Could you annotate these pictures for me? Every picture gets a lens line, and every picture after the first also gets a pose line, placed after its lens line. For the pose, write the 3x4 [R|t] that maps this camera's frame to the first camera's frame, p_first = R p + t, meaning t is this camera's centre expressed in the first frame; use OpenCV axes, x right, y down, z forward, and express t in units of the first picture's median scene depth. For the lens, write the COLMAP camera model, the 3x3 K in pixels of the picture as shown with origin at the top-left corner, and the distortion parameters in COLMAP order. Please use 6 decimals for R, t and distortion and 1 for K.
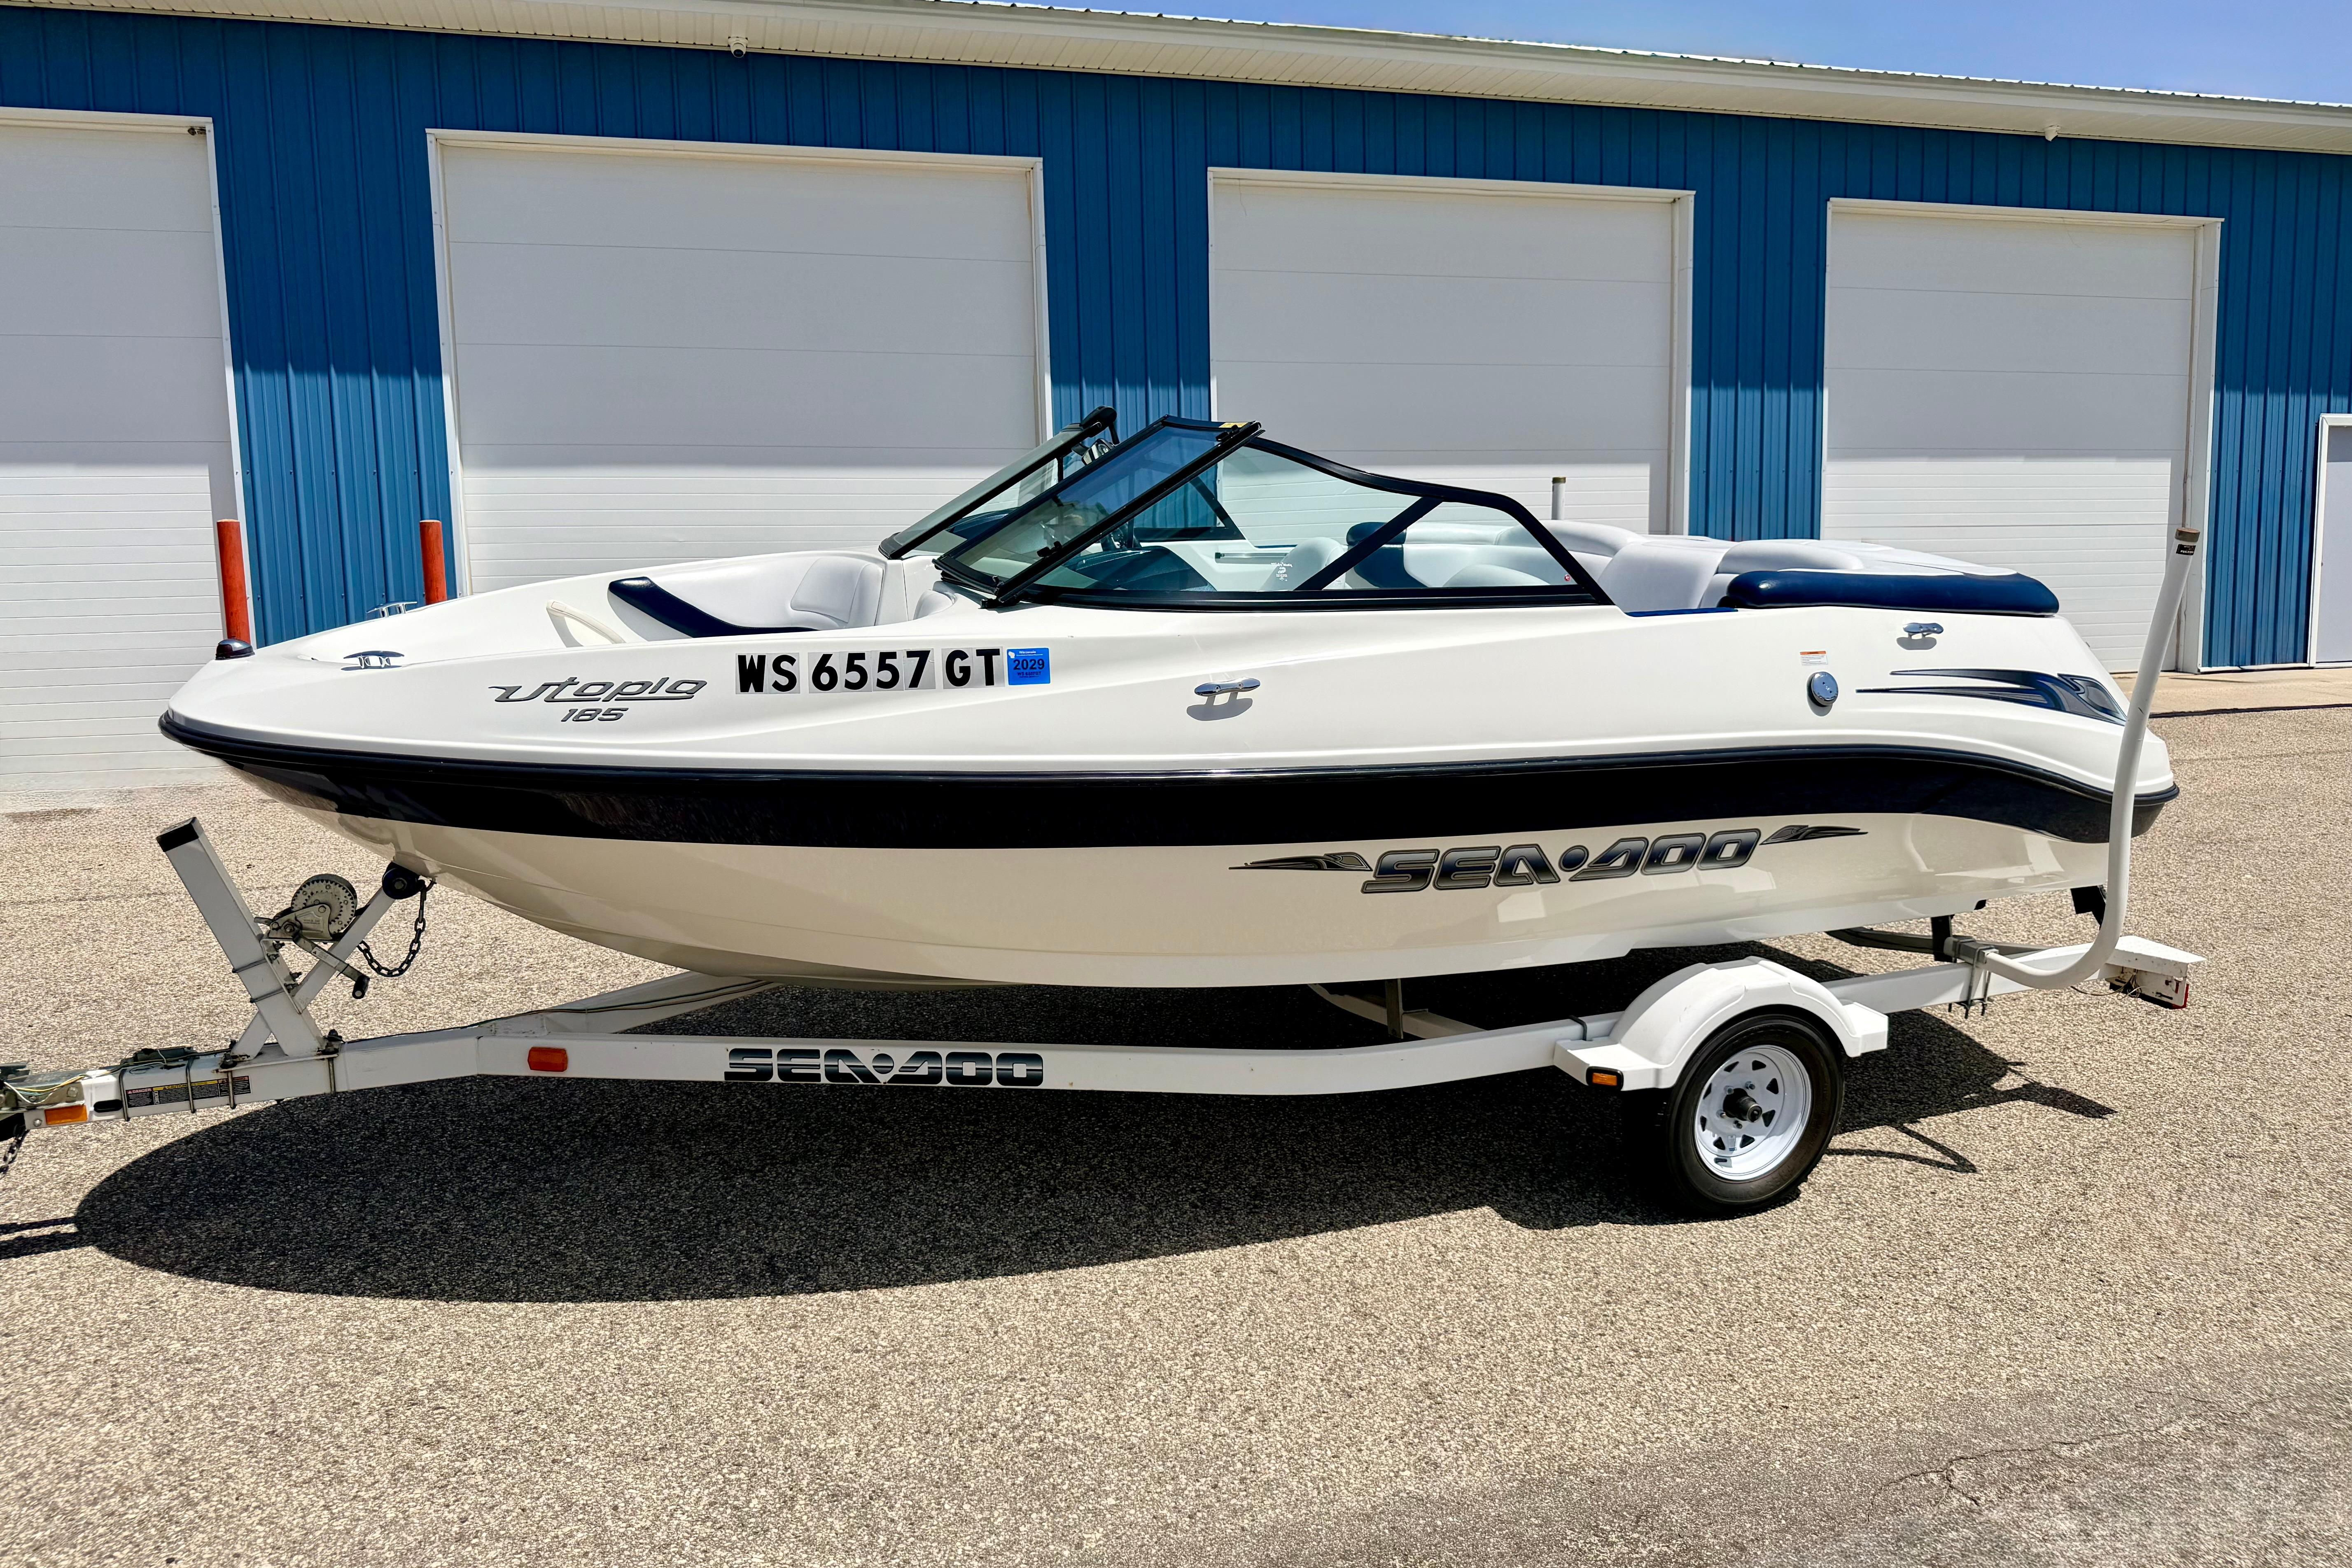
lens RADIAL K [[1592.4, 0, 1176.0], [0, 1592.4, 784.0], [0, 0, 1]] dist [0.126106, -0.196427]
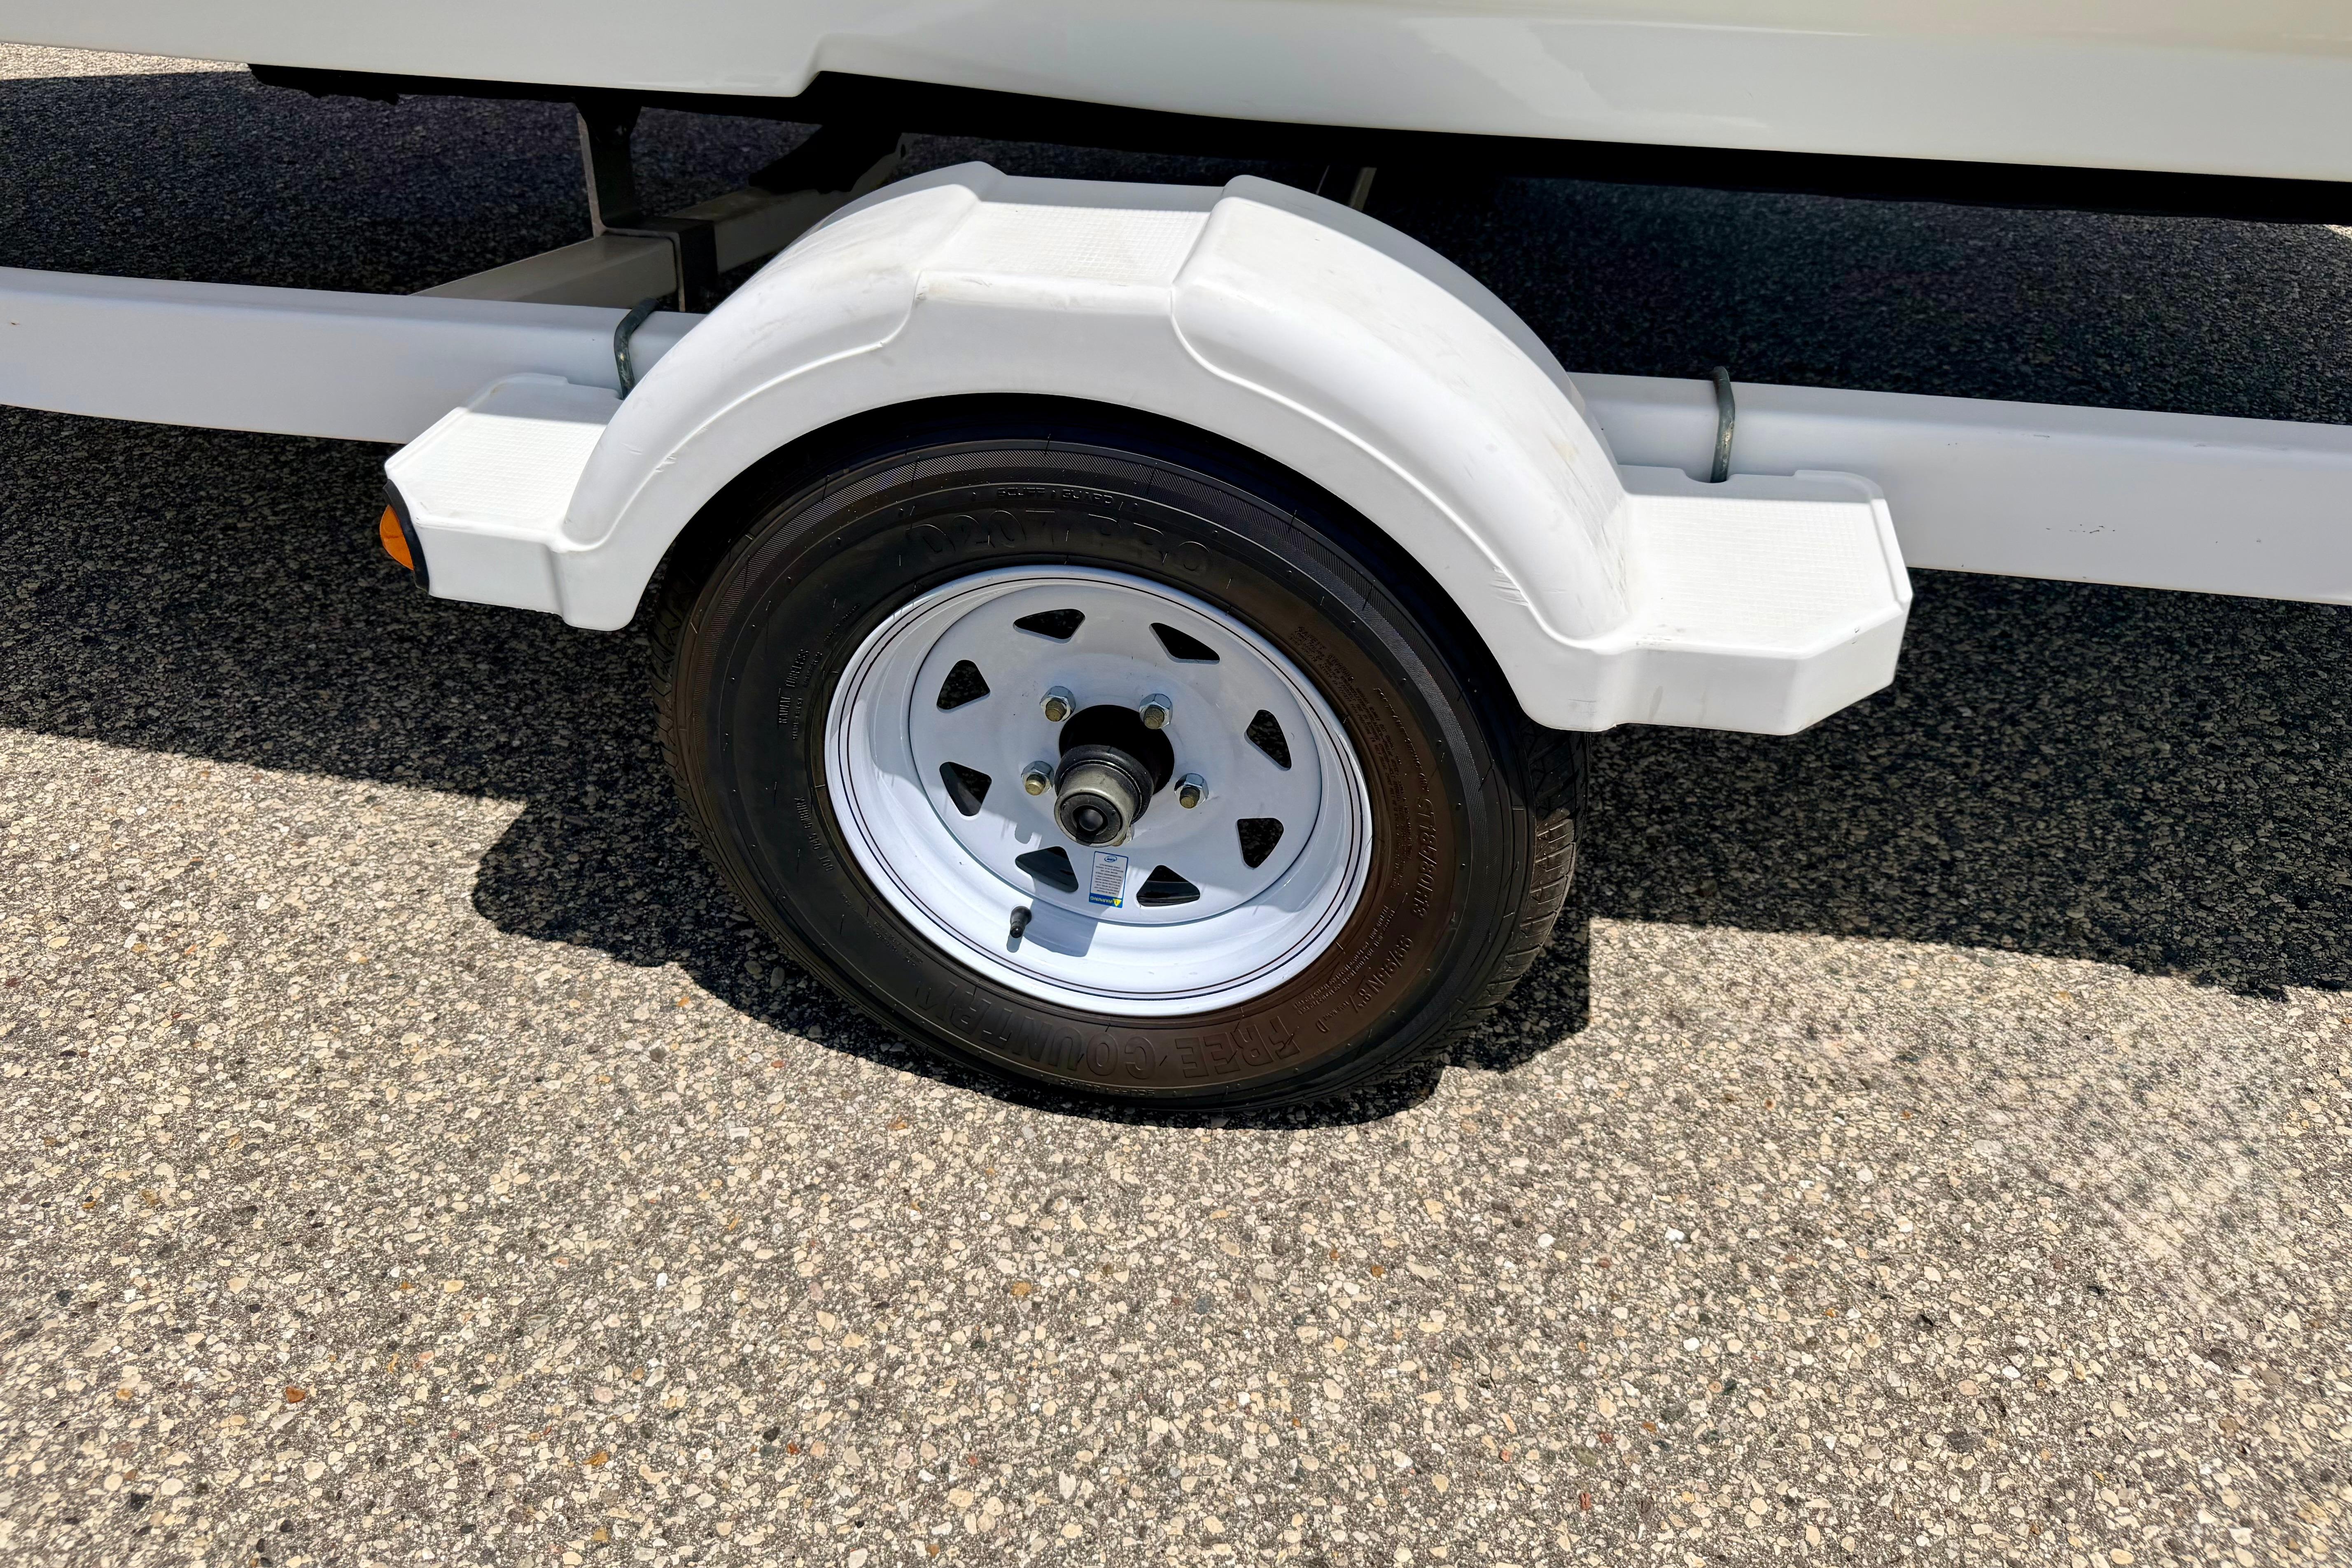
lens RADIAL K [[1708.0, 0, 1176.0], [0, 1708.0, 784.0], [0, 0, 1]] dist [0.059757, -0.137106]
pose [[0.835826, 0.316603, -0.448506, 0.512554], [-0.098741, 0.890331, 0.444479, 0.082347], [0.540042, -0.327221, 0.775423, 0.840889]]
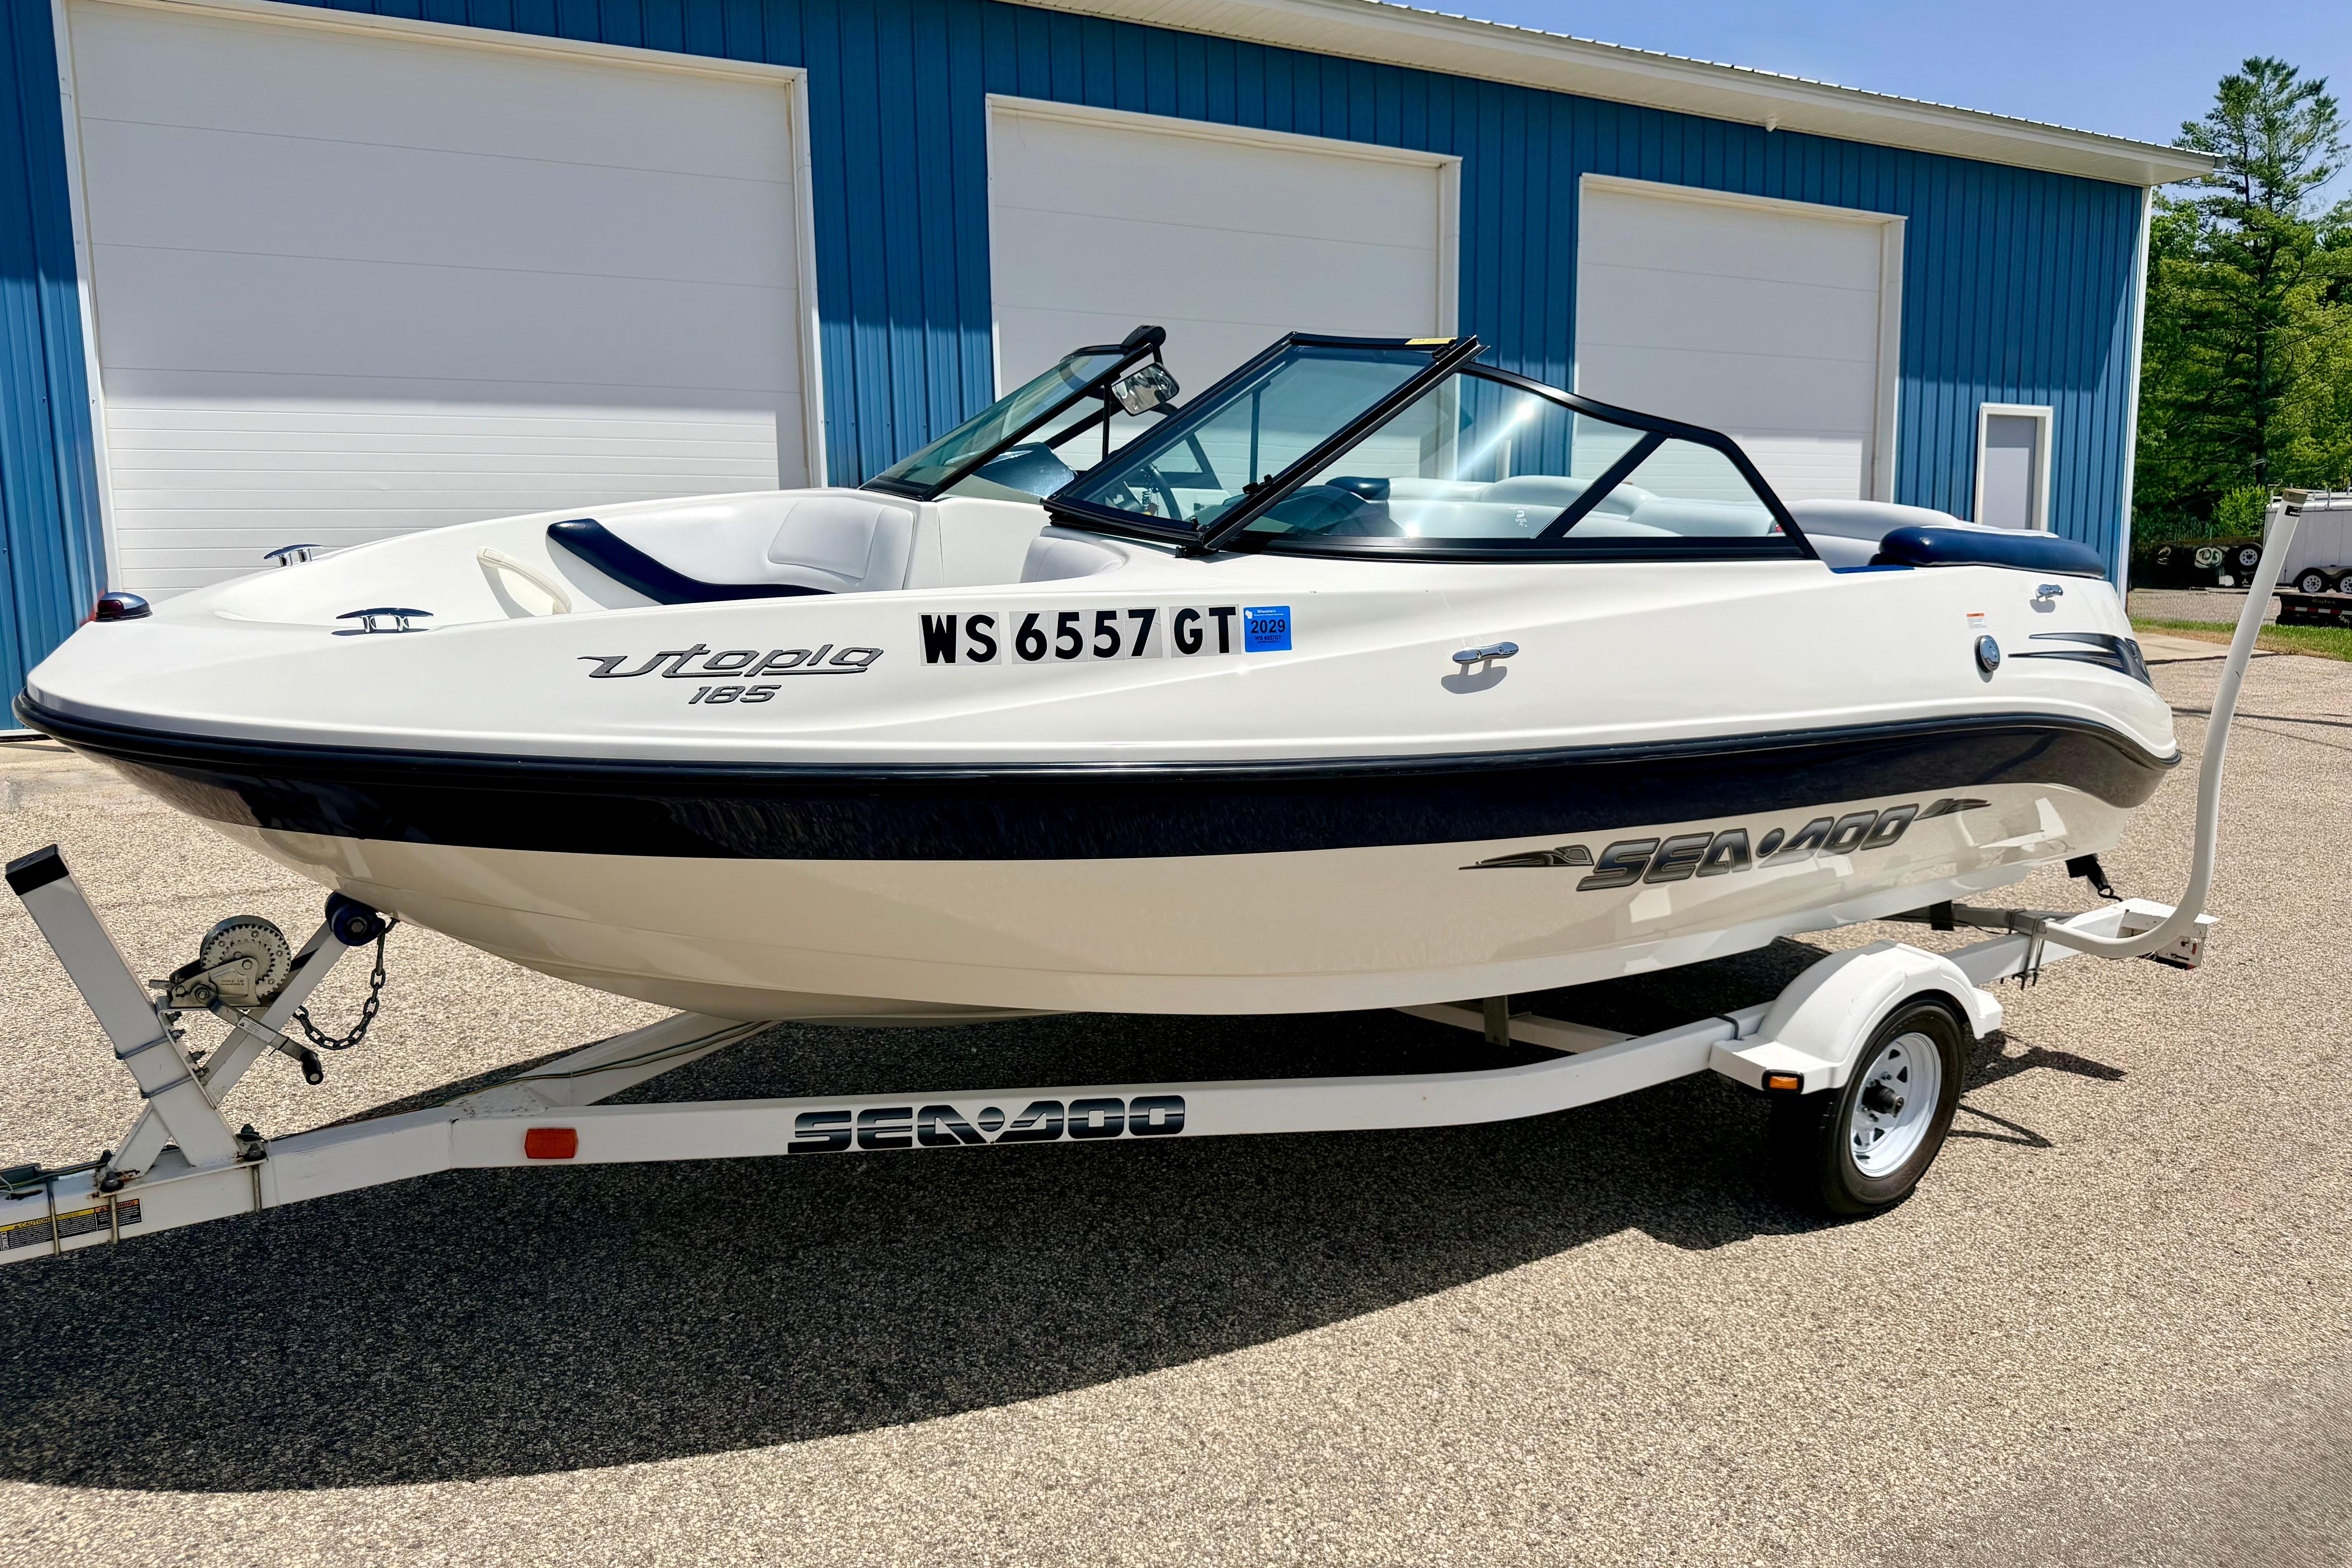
lens RADIAL K [[1612.5, 0, 1180.5], [0, 1612.5, 784.6], [0, 0, 1]] dist [0.087236, -0.111922]
pose [[0.972965, -0.022573, 0.229847, -0.276944], [0.018801, 0.999650, 0.018585, -0.009244], [-0.230186, -0.013761, 0.973049, 0.181052]]
